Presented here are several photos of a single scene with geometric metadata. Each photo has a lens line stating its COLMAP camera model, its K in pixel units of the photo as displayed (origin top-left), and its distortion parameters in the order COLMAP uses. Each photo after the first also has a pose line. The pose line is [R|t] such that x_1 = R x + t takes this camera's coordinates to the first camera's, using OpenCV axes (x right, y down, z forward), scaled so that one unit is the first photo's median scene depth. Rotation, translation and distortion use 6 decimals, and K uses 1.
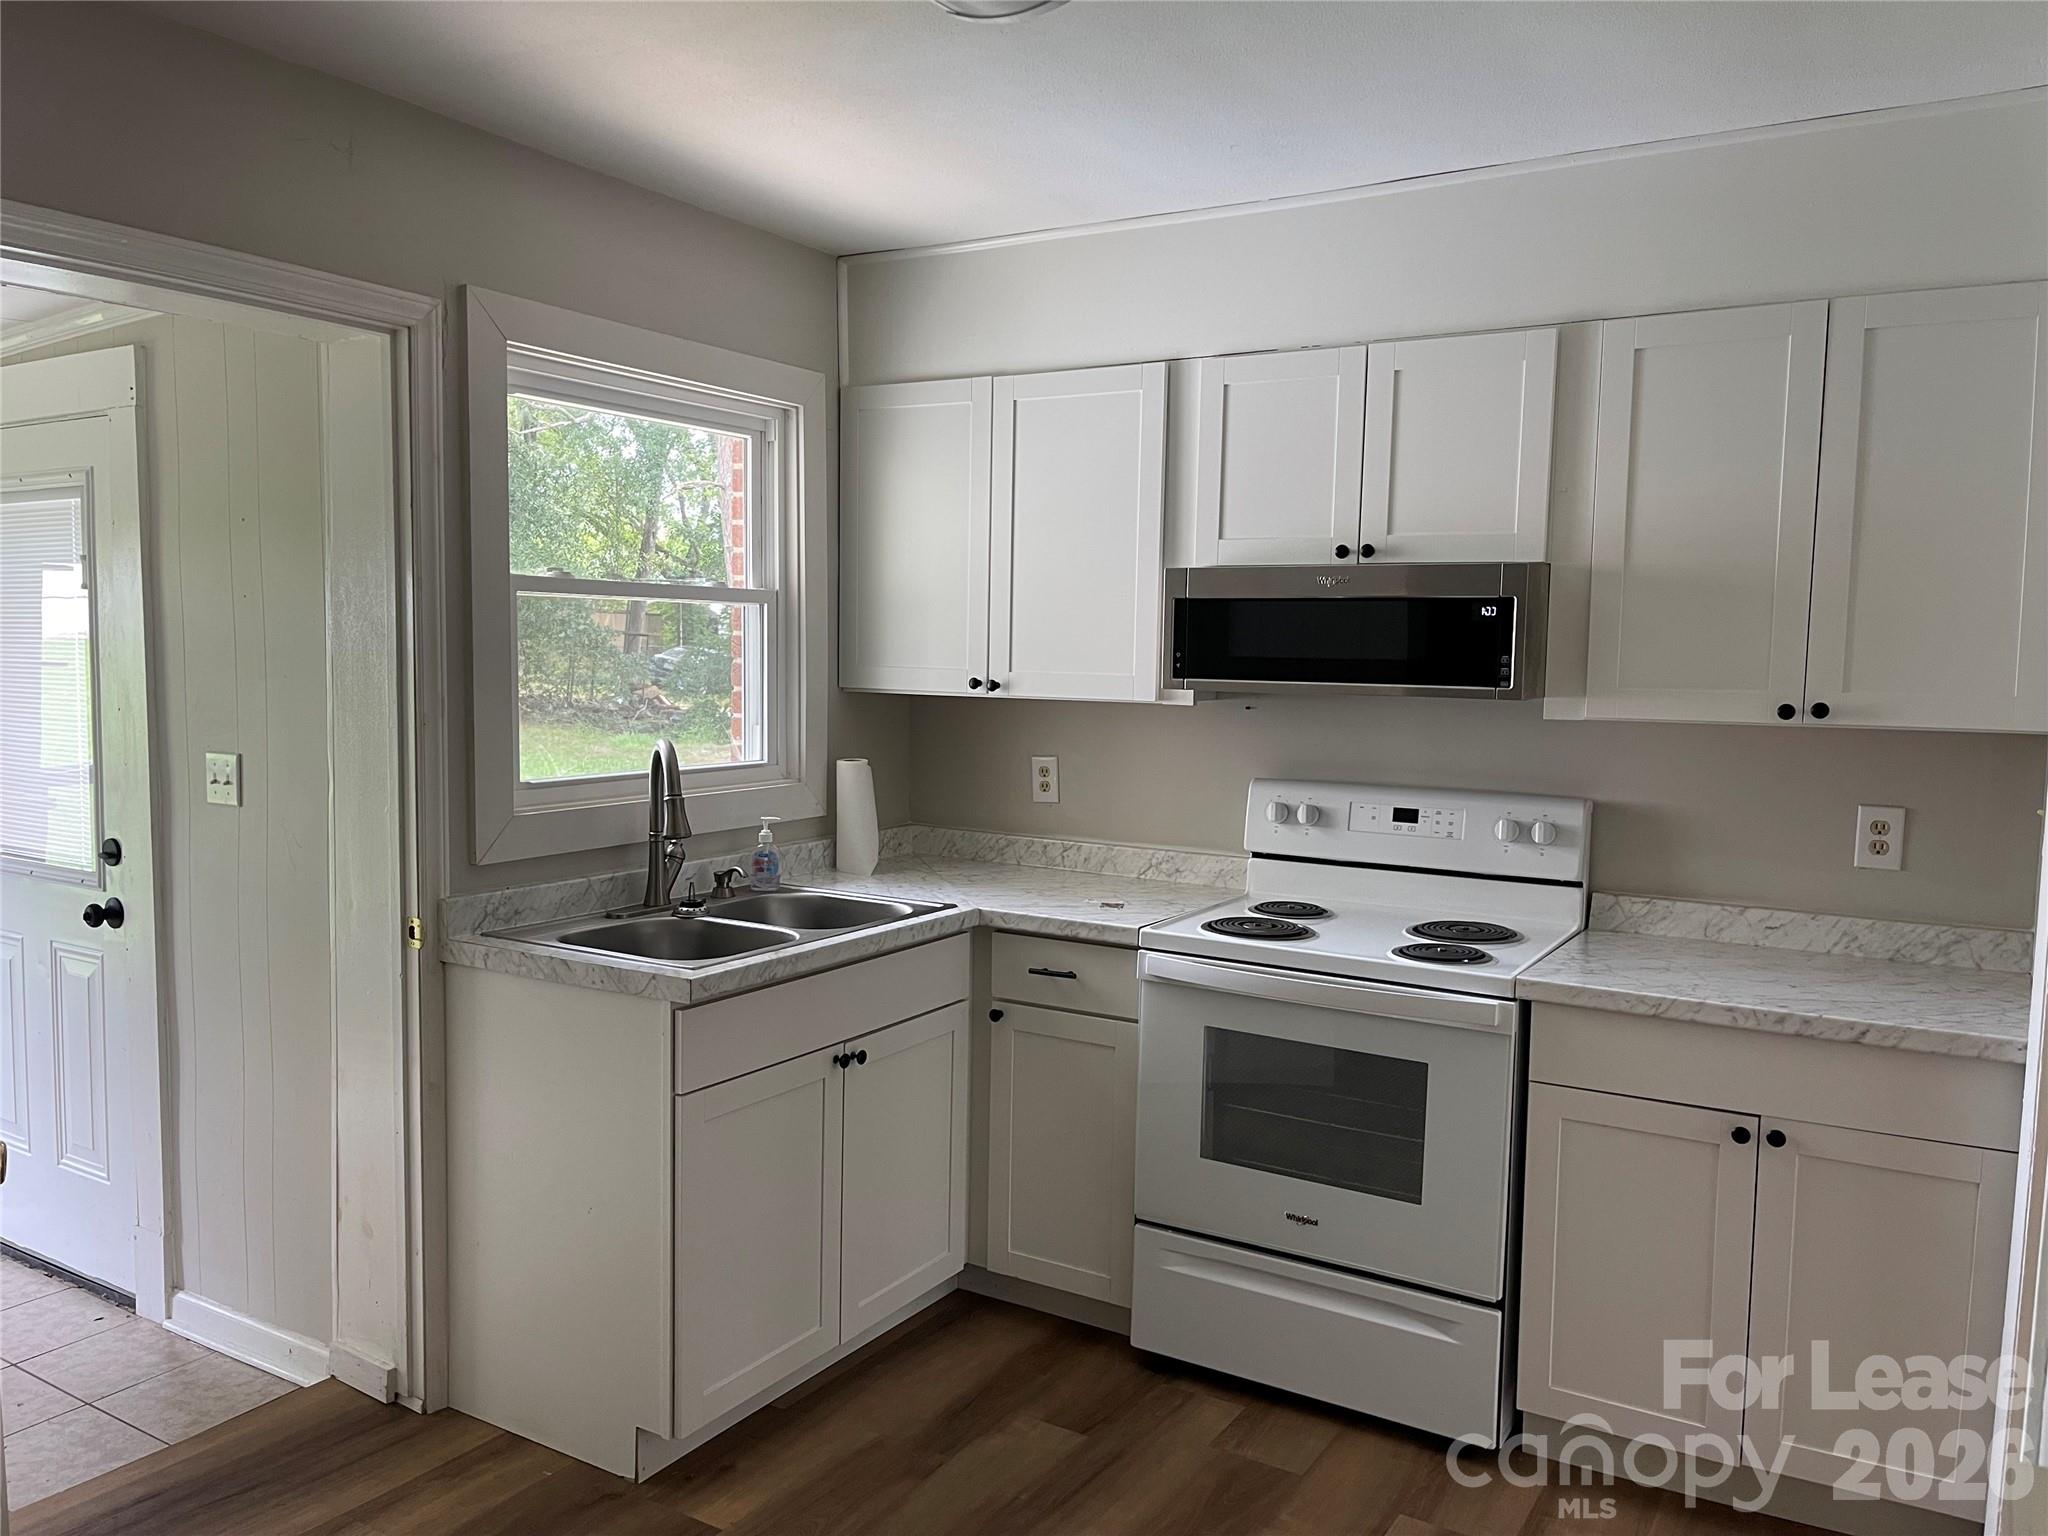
lens RADIAL K [[1552.2, 0, 1023.9], [0, 1552.2, 763.9], [0, 0, 1]] dist [0.044710, -0.039753]
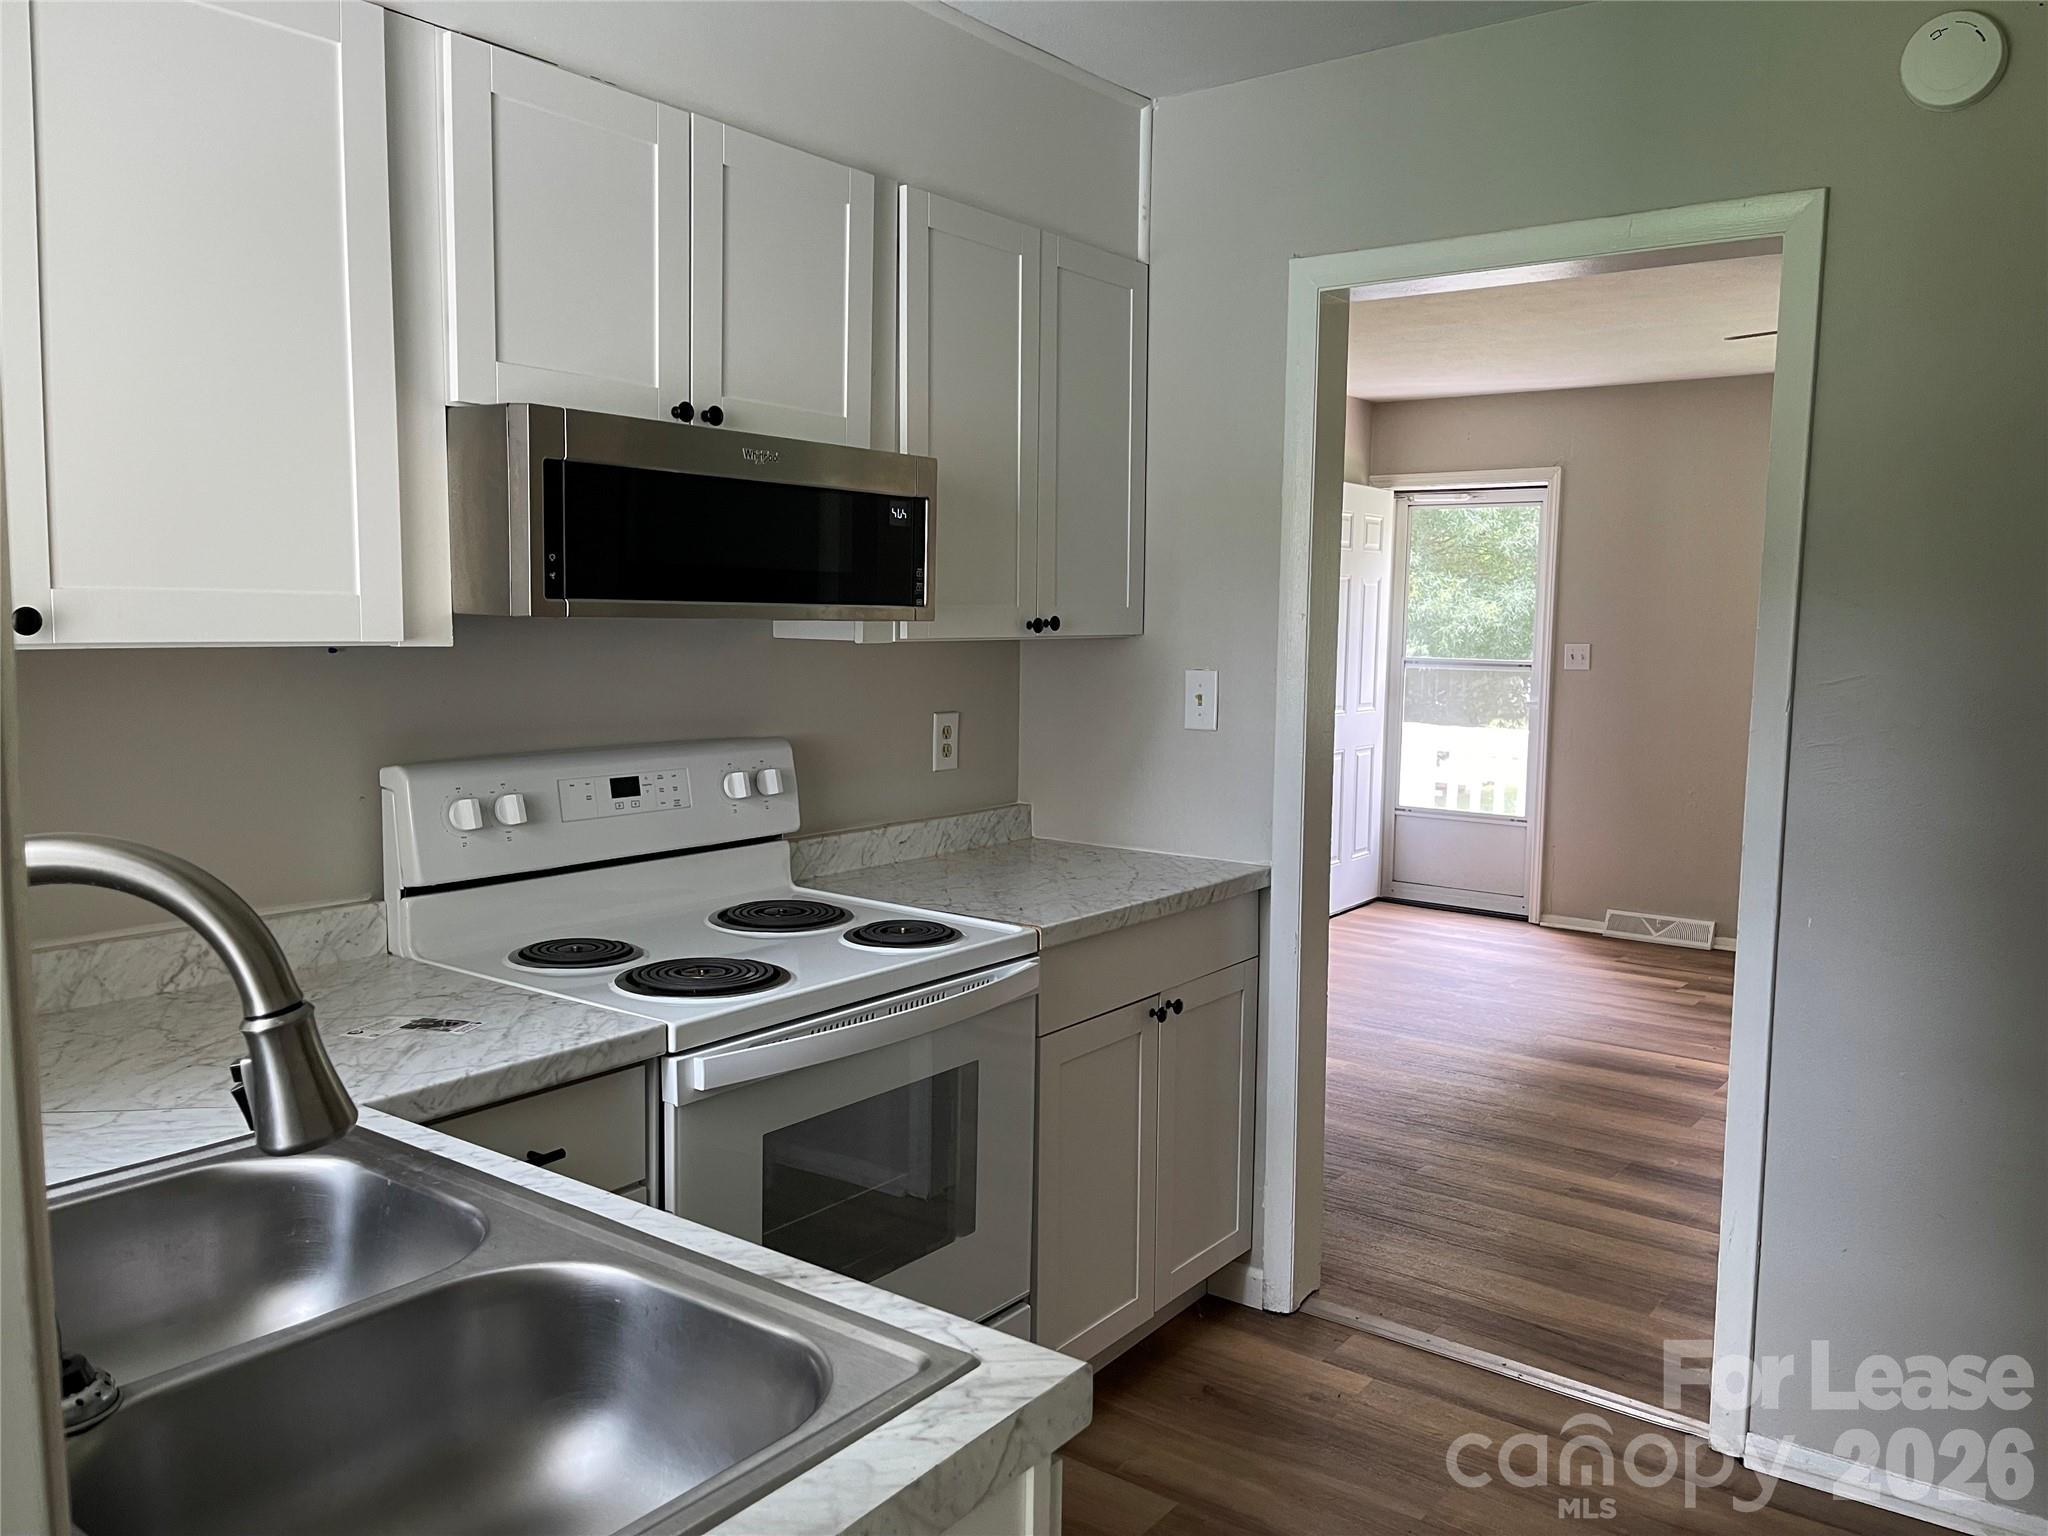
lens RADIAL K [[1552.2, 0, 1020.9], [0, 1552.2, 774.2], [0, 0, 1]] dist [0.044710, -0.039753]
pose [[0.085876, -0.119691, 0.989090, -0.483529], [0.063329, 0.991406, 0.114473, -0.047086], [-0.994291, 0.052807, 0.092717, 0.796511]]
